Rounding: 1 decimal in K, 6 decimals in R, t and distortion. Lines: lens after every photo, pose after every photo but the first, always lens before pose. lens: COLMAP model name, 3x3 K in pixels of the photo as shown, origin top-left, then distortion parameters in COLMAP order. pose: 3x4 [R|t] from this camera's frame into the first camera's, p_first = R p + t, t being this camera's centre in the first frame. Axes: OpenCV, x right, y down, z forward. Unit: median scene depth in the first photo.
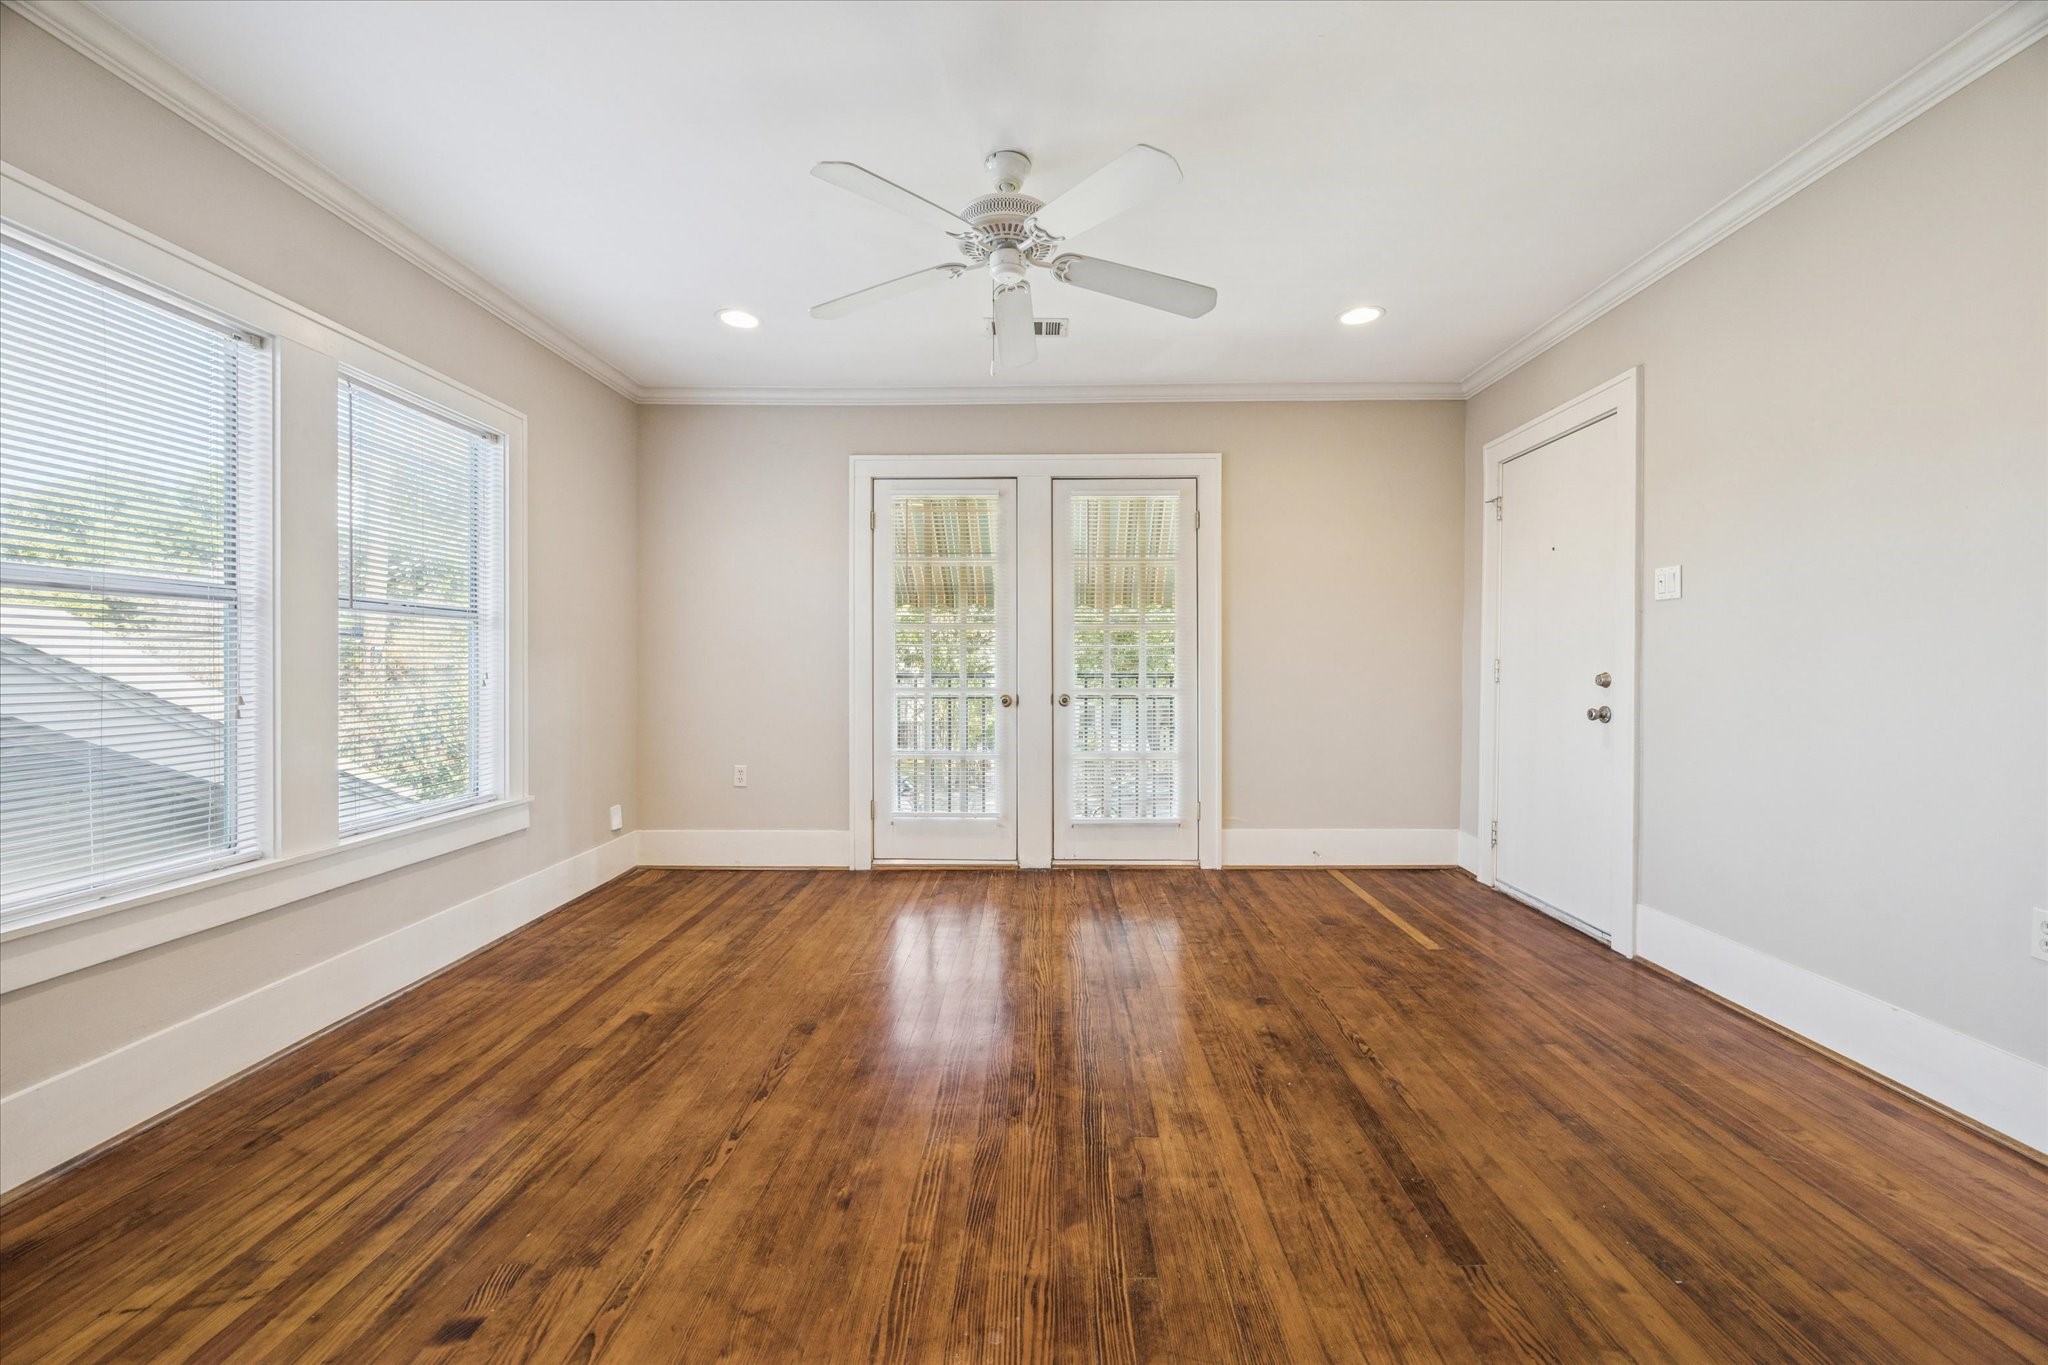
lens RADIAL K [[798.2, 0, 1024.0], [0, 798.2, 682.5], [0, 0, 1]] dist [0.007221, -0.006669]
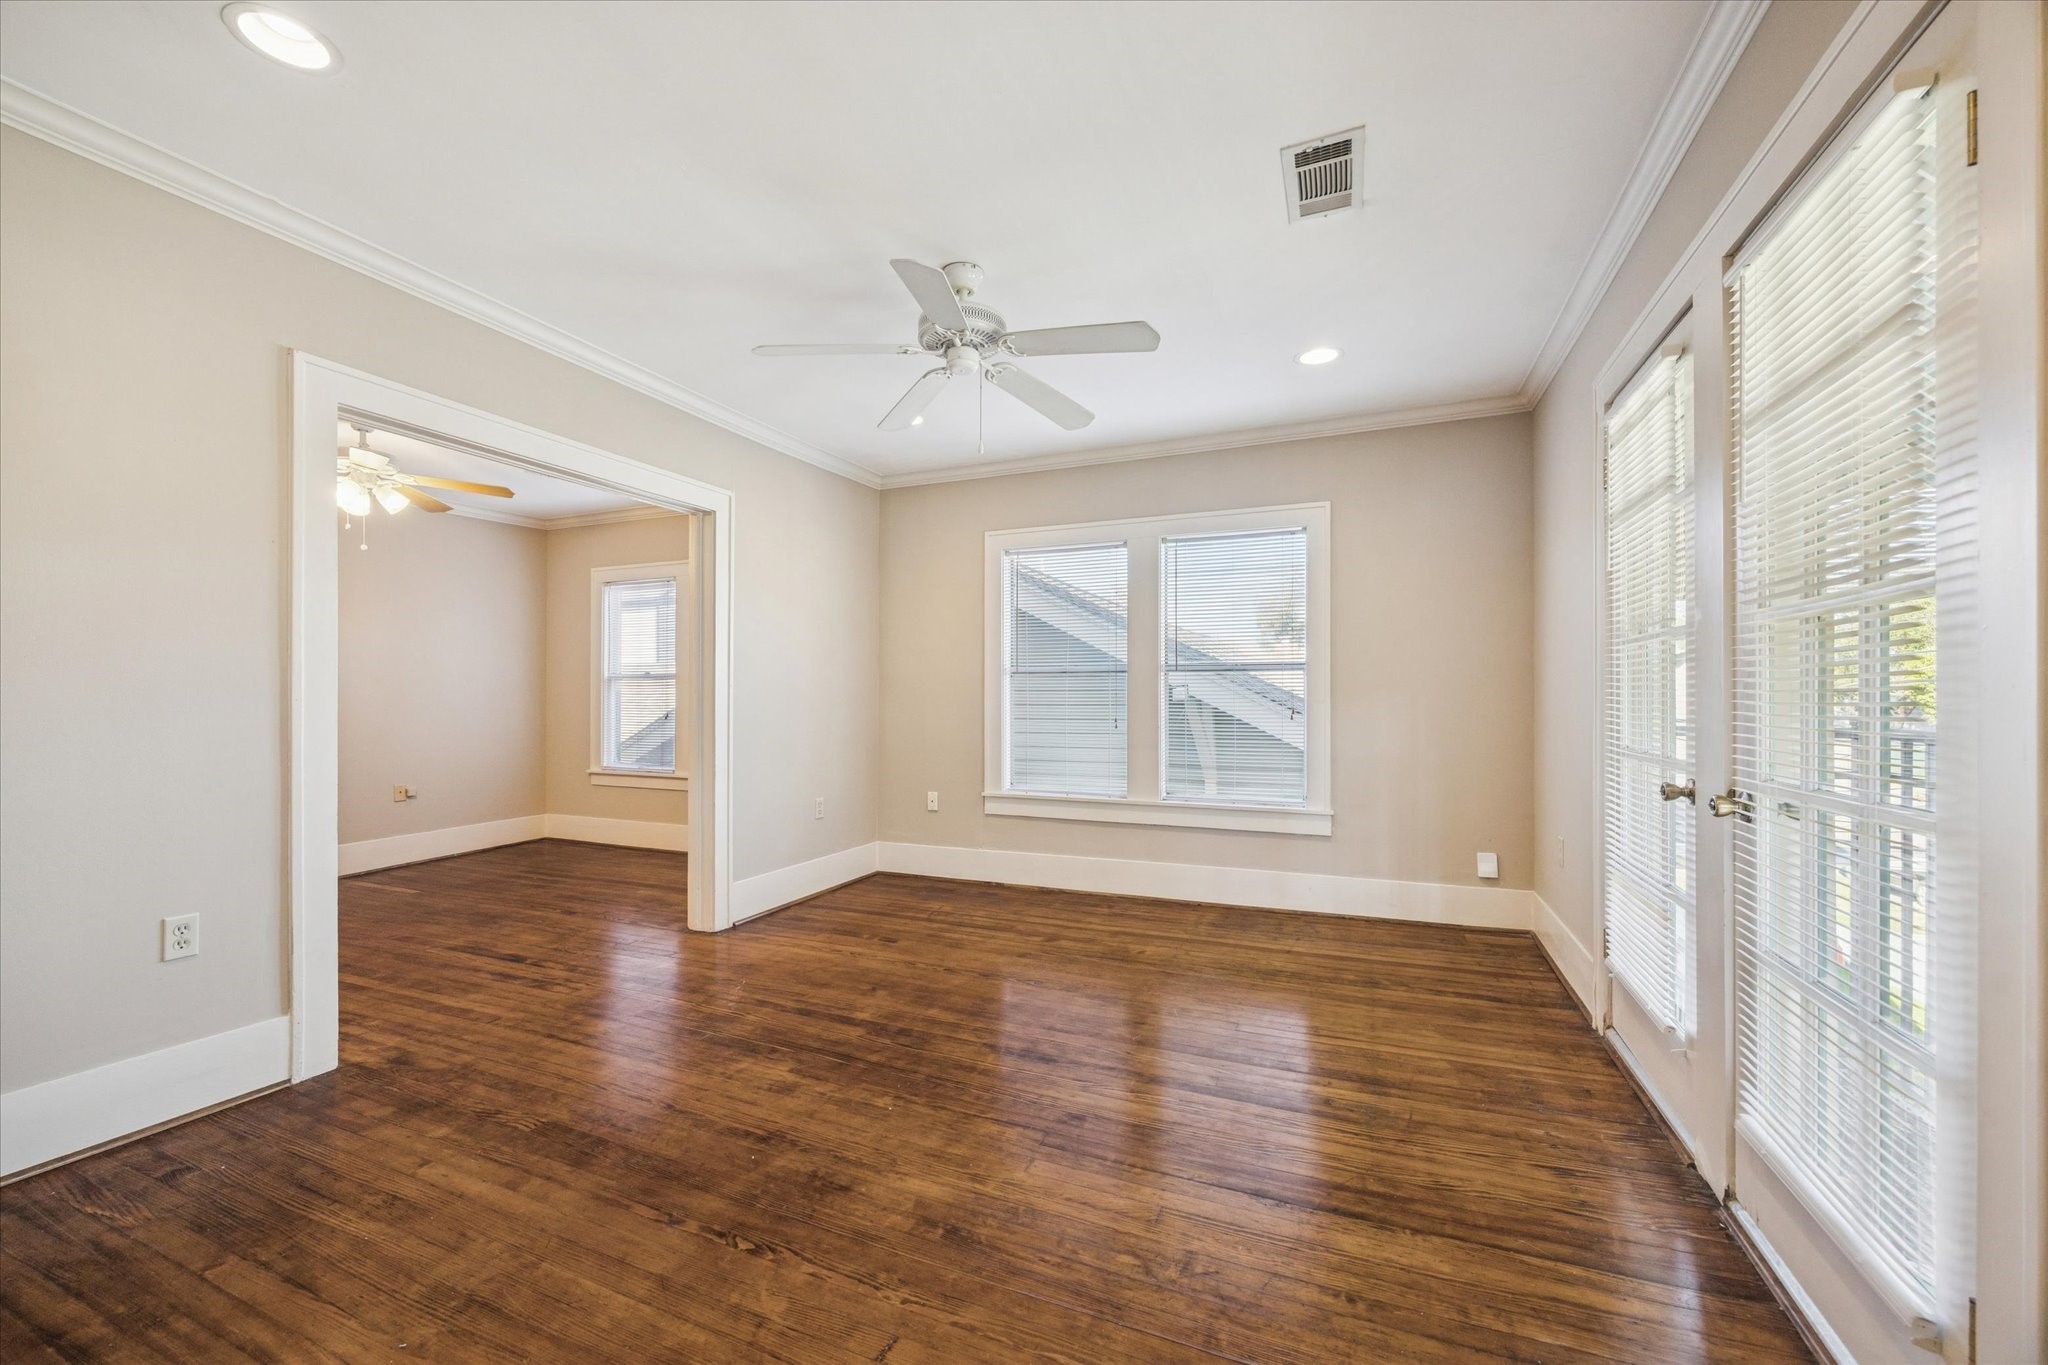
lens RADIAL K [[798.2, 0, 1024.0], [0, 798.2, 682.5], [0, 0, 1]] dist [0.007221, -0.006669]
pose [[-0.384793, -0.012891, -0.922913, 0.998881], [-0.019737, 0.999789, -0.005736, -0.050929], [0.922792, 0.016009, -0.384966, 1.501845]]
